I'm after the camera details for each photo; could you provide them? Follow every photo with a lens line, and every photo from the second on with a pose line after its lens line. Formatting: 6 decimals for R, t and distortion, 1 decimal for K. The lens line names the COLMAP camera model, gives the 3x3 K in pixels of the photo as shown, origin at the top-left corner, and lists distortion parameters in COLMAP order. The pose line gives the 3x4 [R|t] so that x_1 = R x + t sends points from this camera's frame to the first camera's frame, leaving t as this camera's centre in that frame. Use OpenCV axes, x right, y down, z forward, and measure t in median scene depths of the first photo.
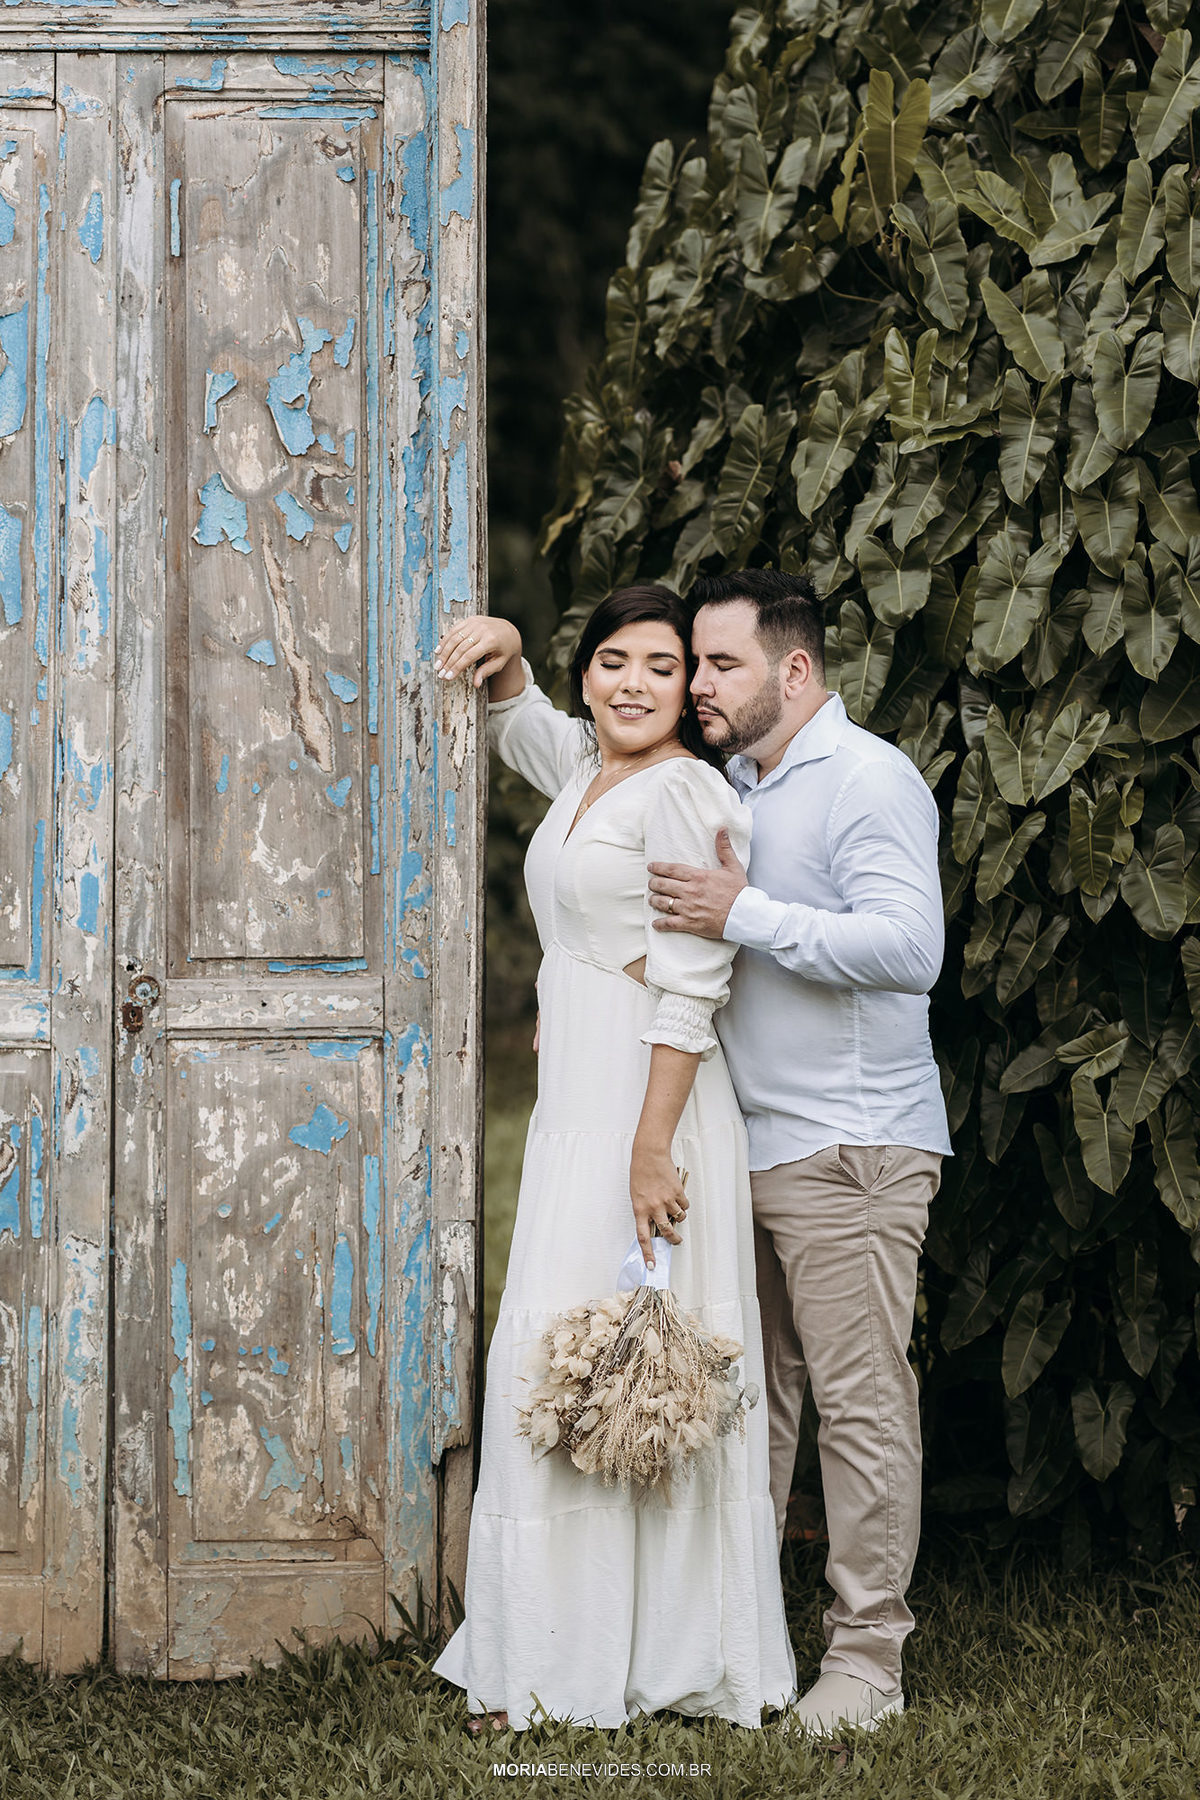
lens RADIAL K [[4655.8, 0, 614.5], [0, 4655.8, 806.3], [0, 0, 1]] dist [0.132502, 0.000000]
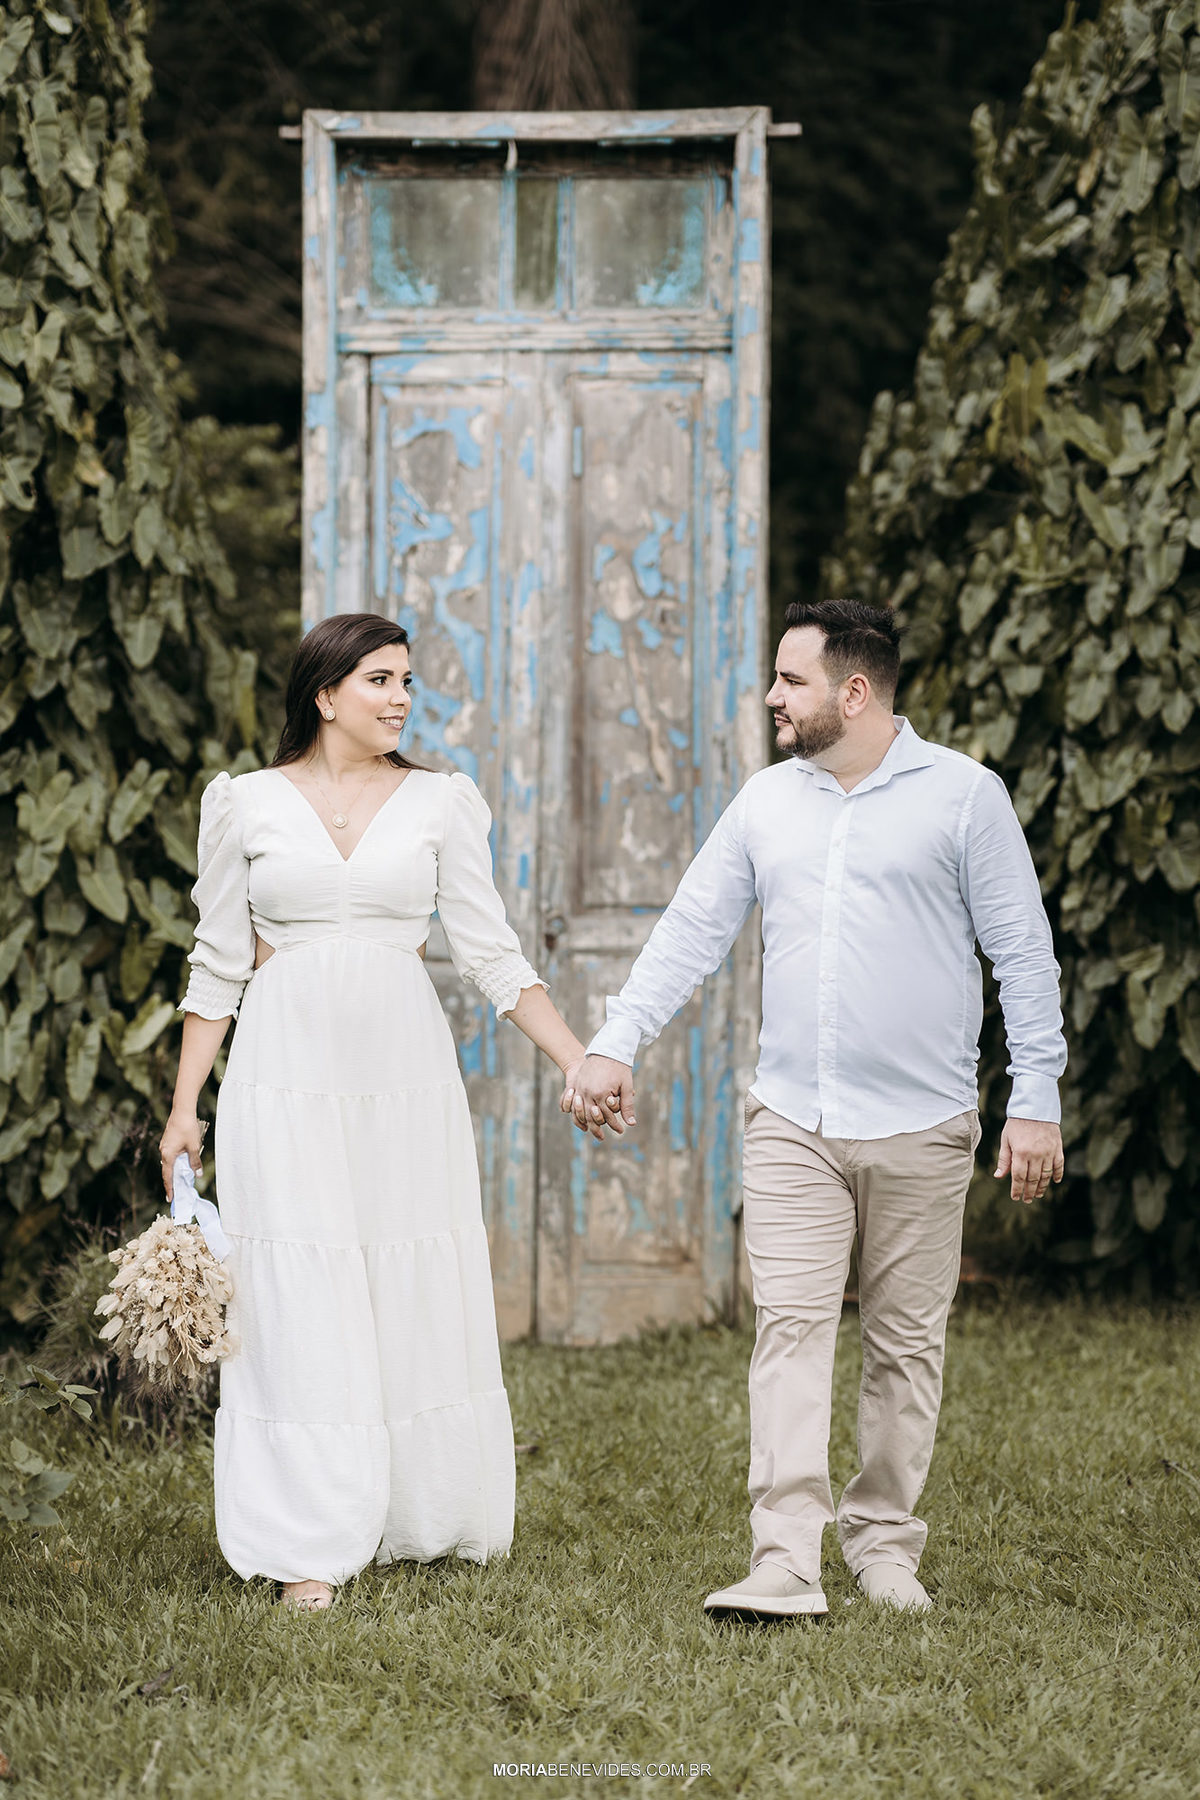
lens RADIAL K [[4655.8, 0, 596.9], [0, 4655.8, 903.0], [0, 0, 1]] dist [0.132502, 0.000000]
pose [[0.997372, 0.002022, -0.072428, 0.031128], [-0.002702, 0.999953, -0.009292, 0.047012], [0.072406, 0.009464, 0.997330, -0.622702]]
